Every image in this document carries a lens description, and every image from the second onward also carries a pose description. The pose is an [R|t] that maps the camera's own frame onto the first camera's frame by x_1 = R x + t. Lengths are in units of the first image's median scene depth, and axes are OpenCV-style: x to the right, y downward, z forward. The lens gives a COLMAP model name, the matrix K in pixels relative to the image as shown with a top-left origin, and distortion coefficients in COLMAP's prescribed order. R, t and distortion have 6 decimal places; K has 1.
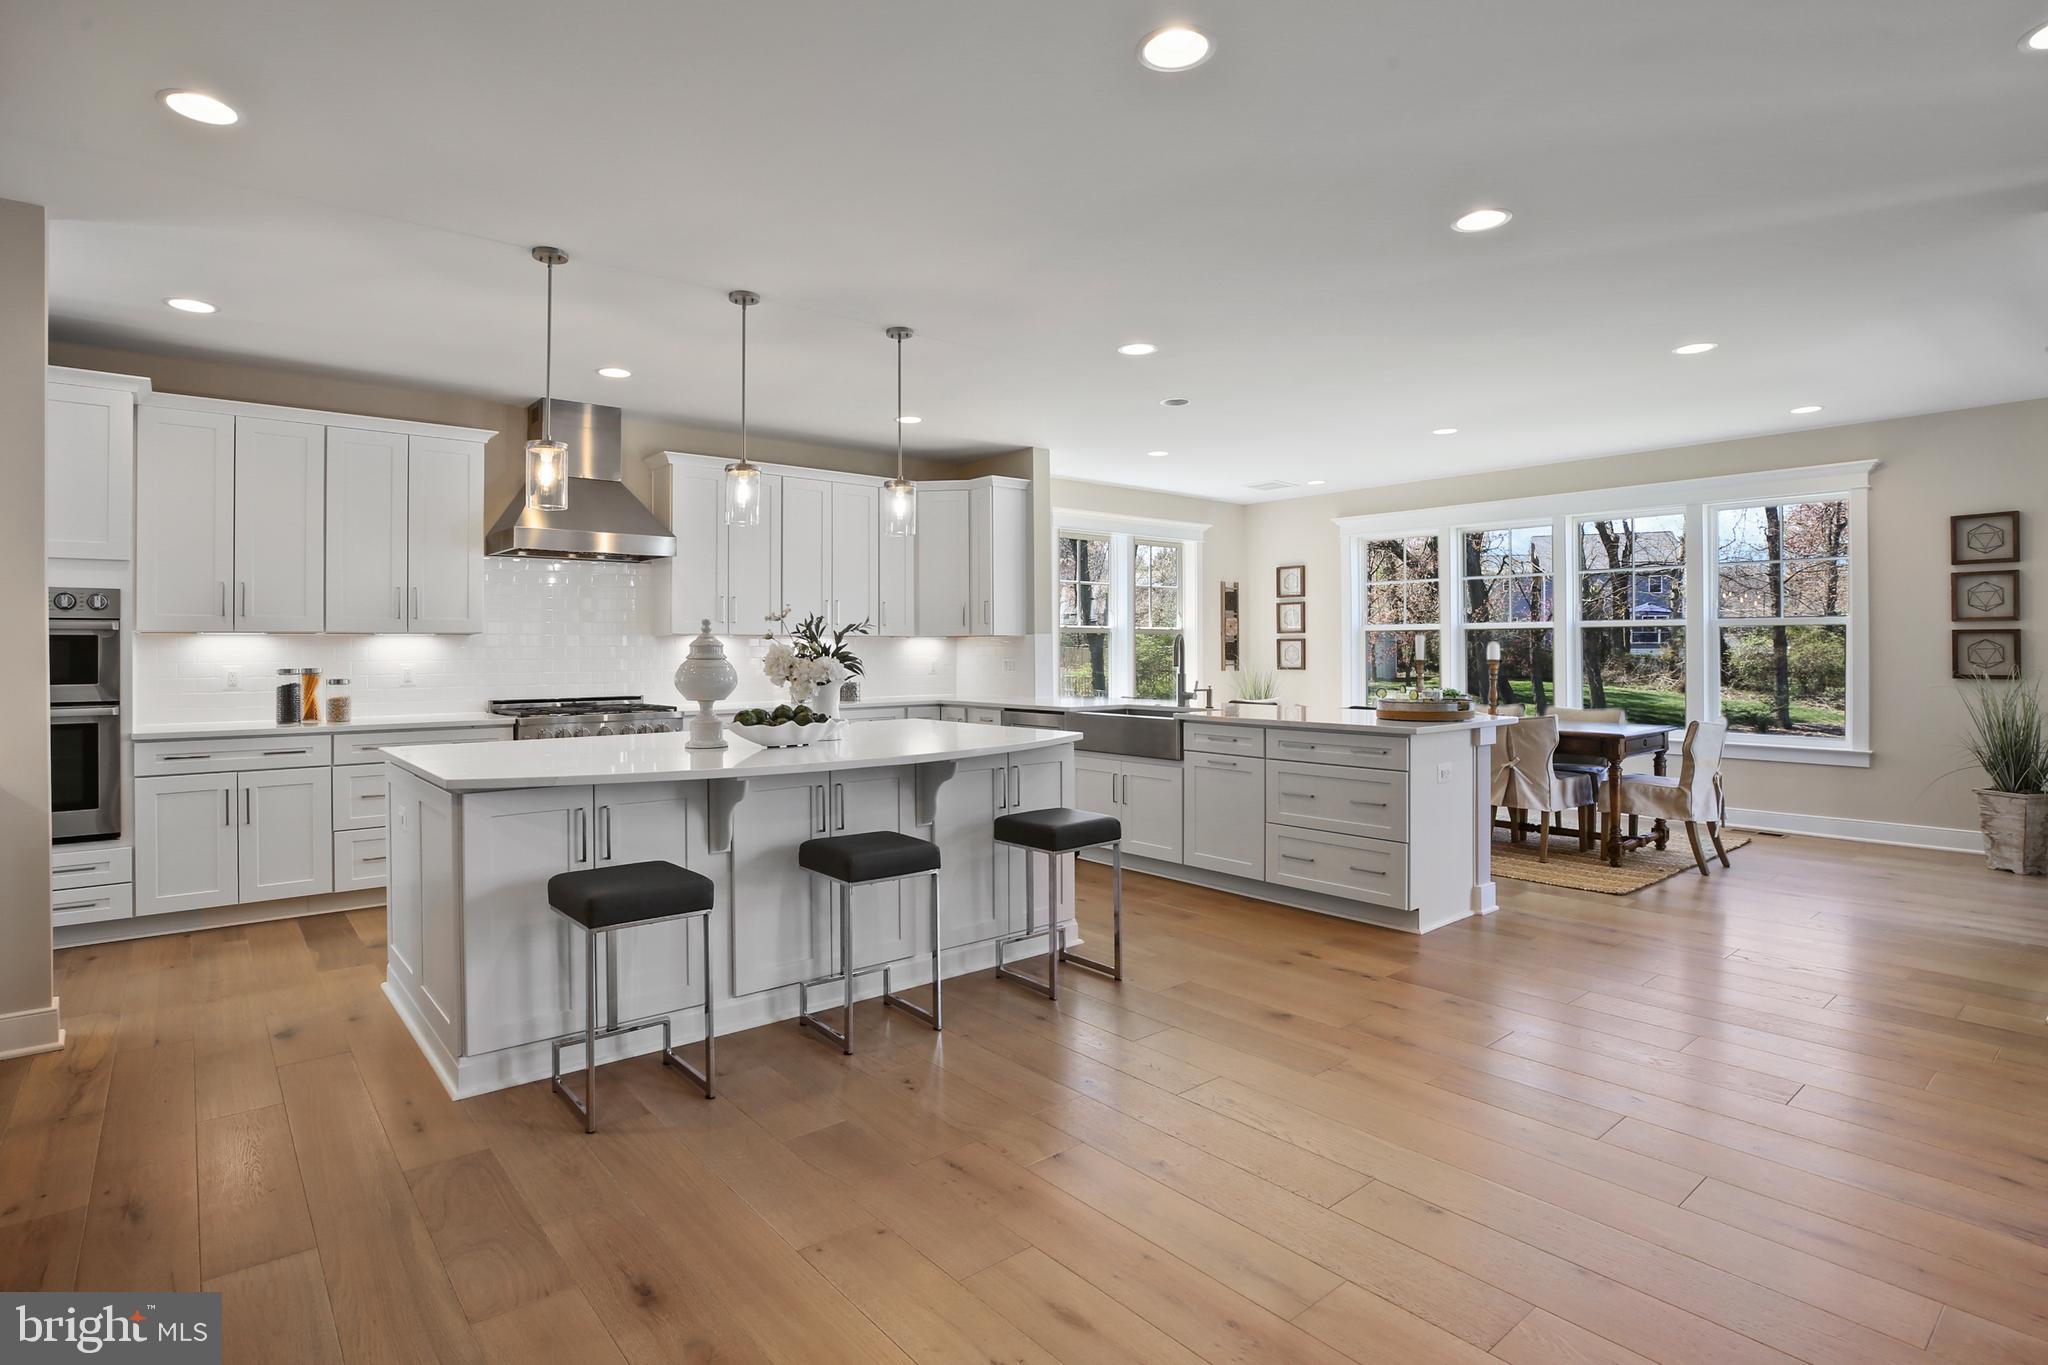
lens RADIAL K [[1033.1, 0, 1006.8], [0, 1033.1, 643.2], [0, 0, 1]] dist [-0.039248, 0.003625]
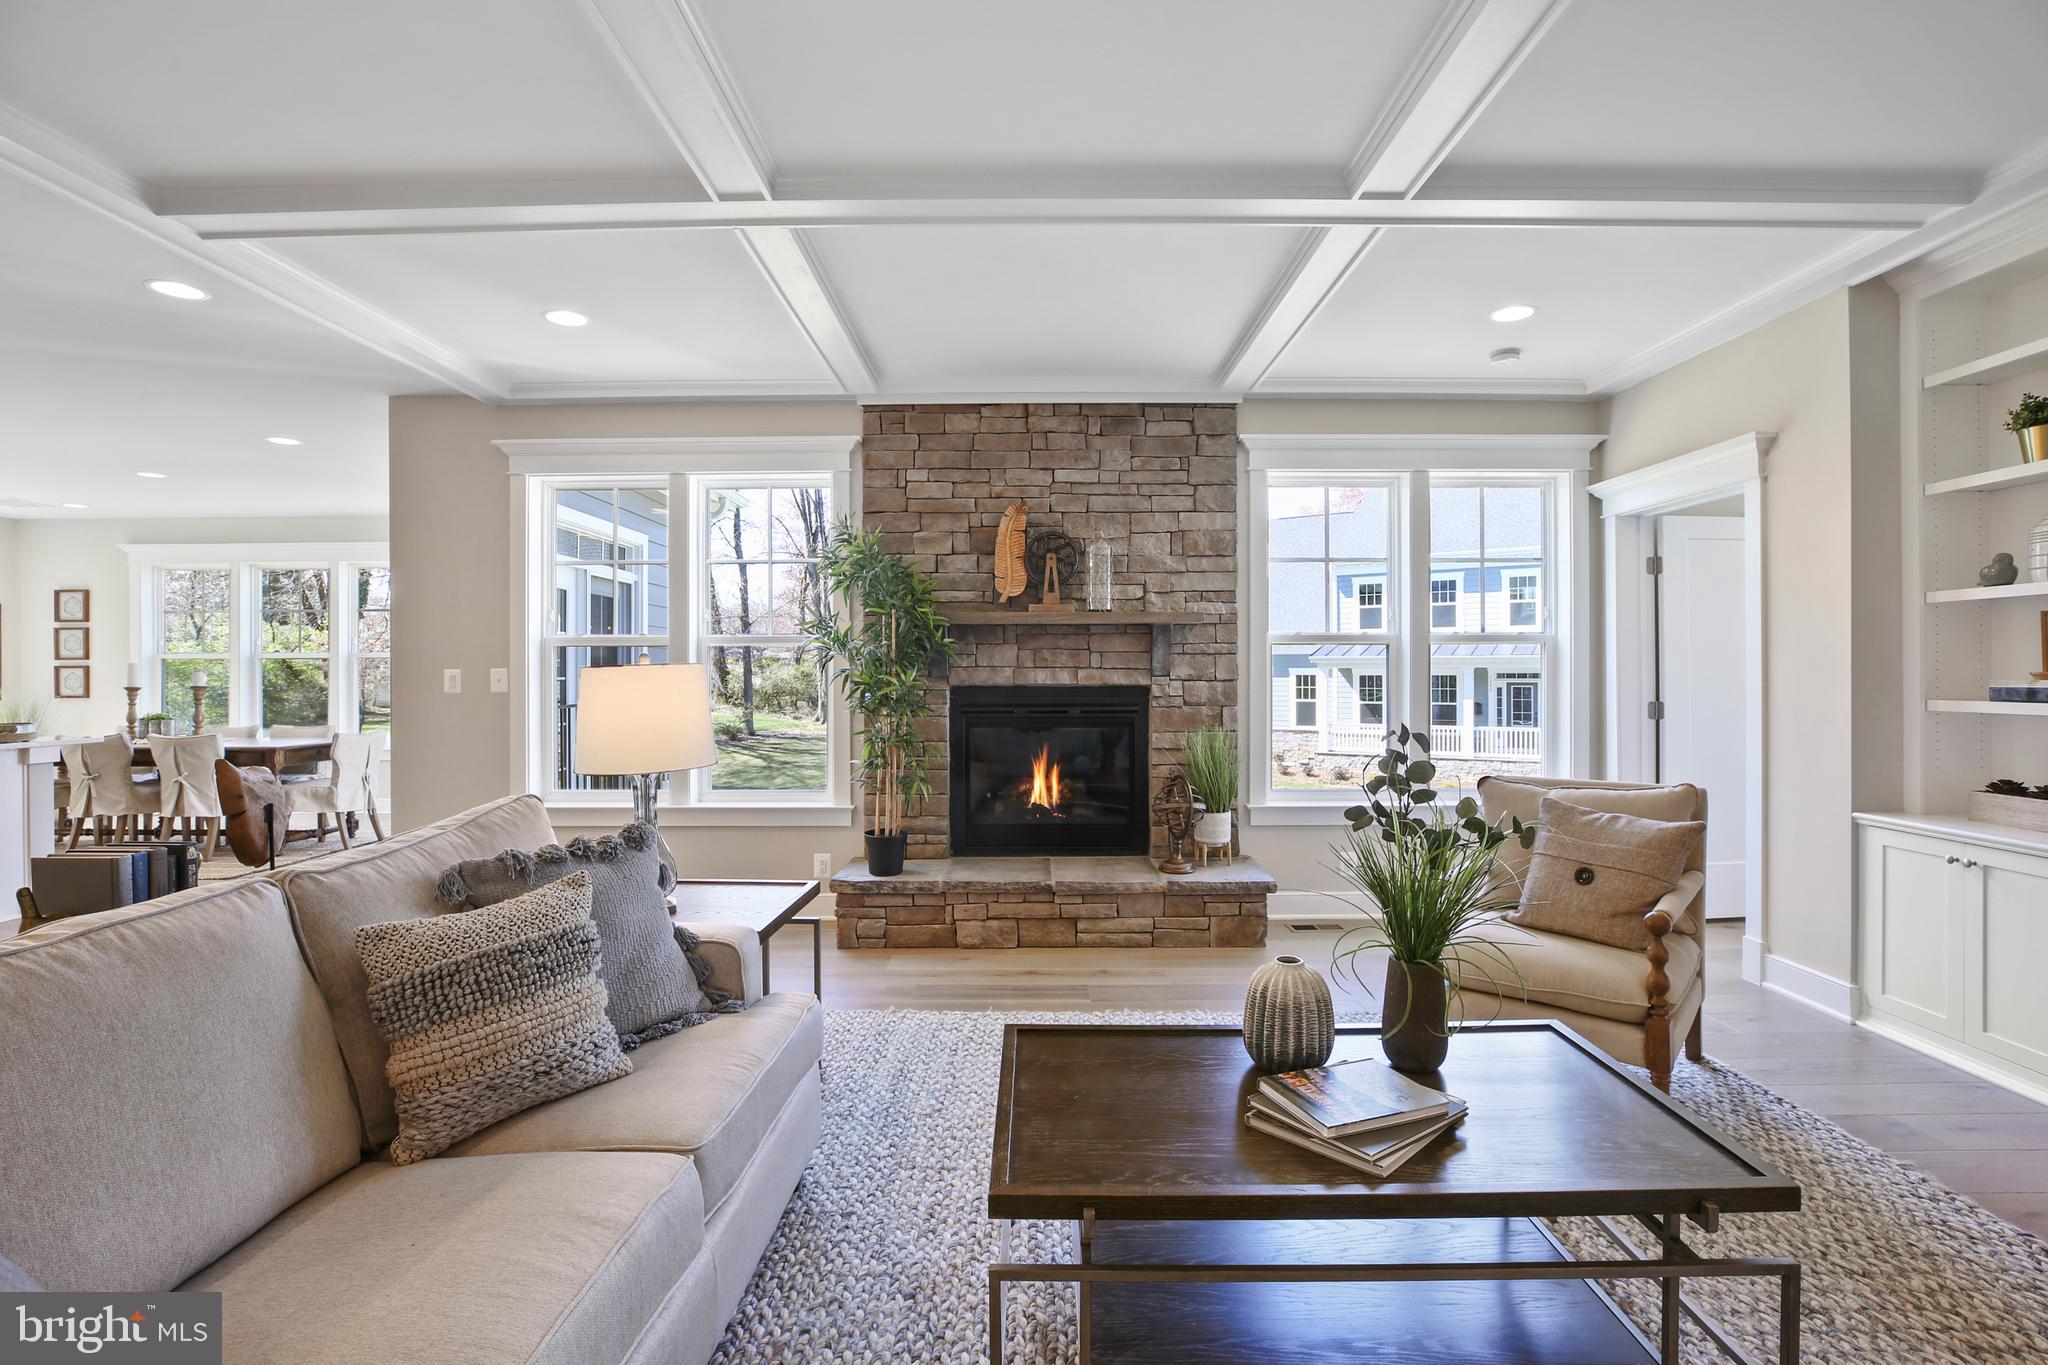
lens RADIAL K [[946.1, 0, 1013.6], [0, 946.1, 672.0], [0, 0, 1]] dist [-0.037863, 0.008888]
pose [[0.638861, 0.002145, 0.769319, 0.338906], [-0.003922, 0.999992, 0.000469, -0.004228], [-0.769312, -0.003317, 0.638864, -0.411504]]
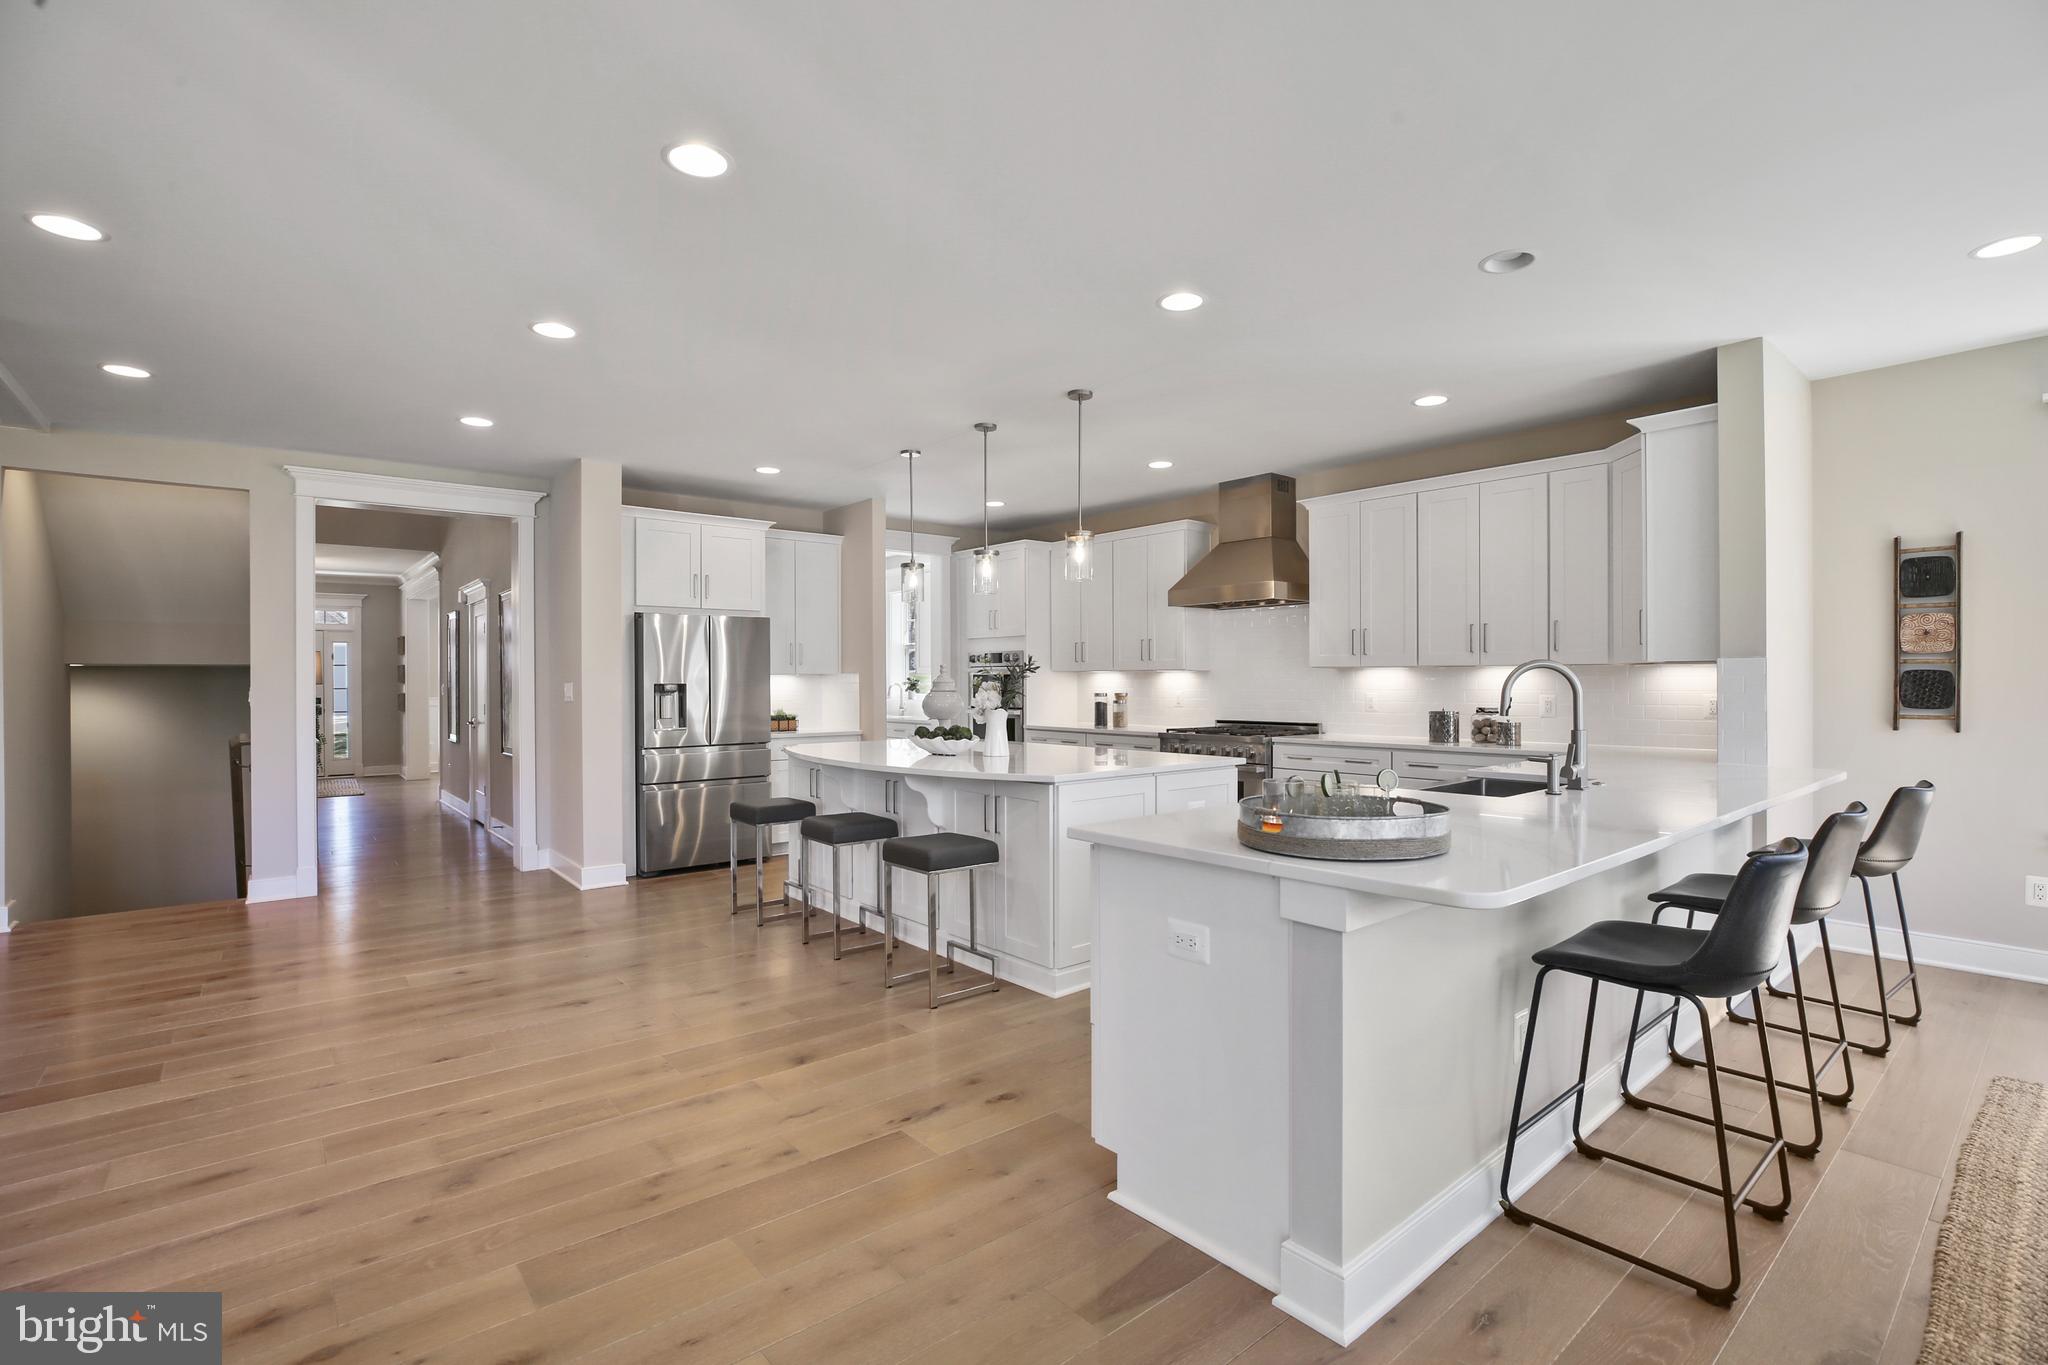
lens RADIAL K [[946.1, 0, 1028.9], [0, 946.1, 690.8], [0, 0, 1]] dist [-0.037863, 0.008888]
pose [[0.003983, 0.014098, -0.999893, 0.787106], [0.010463, 0.999845, 0.014139, -0.001446], [0.999937, -0.010518, 0.003835, 0.822929]]
